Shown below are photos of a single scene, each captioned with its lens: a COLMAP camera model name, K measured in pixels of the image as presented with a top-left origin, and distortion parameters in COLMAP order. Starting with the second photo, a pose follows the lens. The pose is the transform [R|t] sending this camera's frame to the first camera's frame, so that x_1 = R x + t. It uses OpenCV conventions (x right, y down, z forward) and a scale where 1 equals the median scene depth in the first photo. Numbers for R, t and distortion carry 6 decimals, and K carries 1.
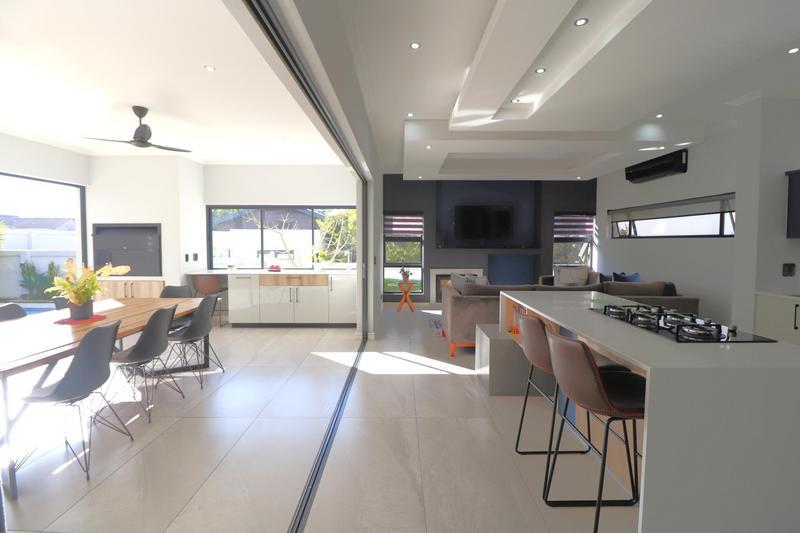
lens RADIAL K [[368.7, 0, 400.8], [0, 368.7, 256.1], [0, 0, 1]] dist [-0.000711, -0.011455]
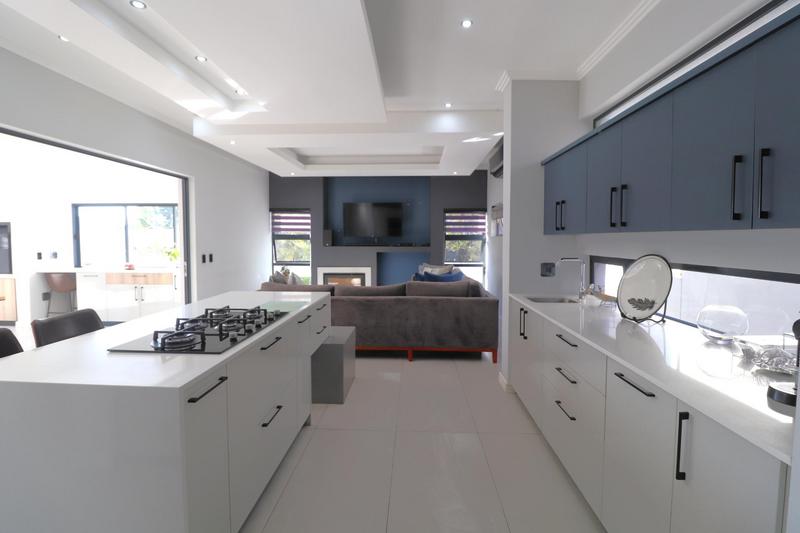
lens RADIAL K [[368.7, 0, 400.8], [0, 368.7, 256.1], [0, 0, 1]] dist [-0.000711, -0.011455]
pose [[0.999286, 0.000712, -0.037776, 0.341922], [-0.000461, 0.999978, 0.006661, -0.001414], [0.037780, -0.006639, 0.999264, 0.027152]]
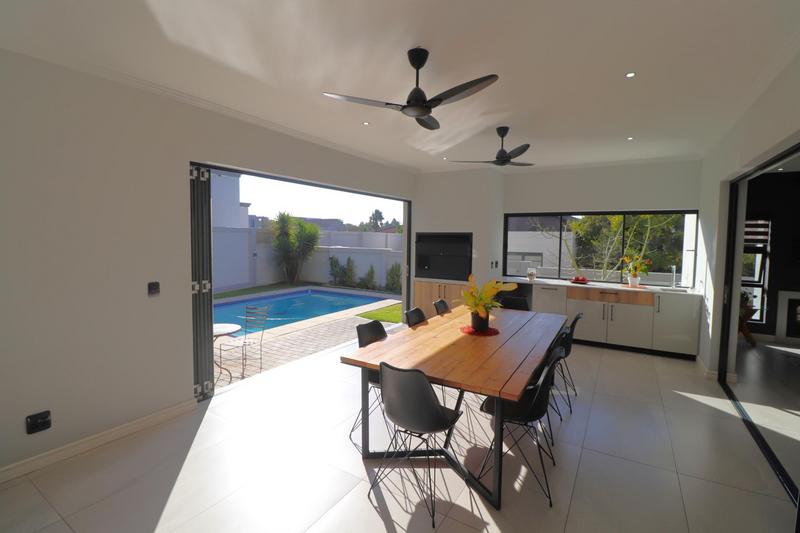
lens RADIAL K [[368.7, 0, 400.8], [0, 368.7, 256.1], [0, 0, 1]] dist [-0.000711, -0.011455]
pose [[0.854344, 0.035952, -0.518464, -0.197092], [-0.031838, 0.999351, 0.016834, -0.023179], [0.518733, 0.002125, 0.854934, -0.024968]]
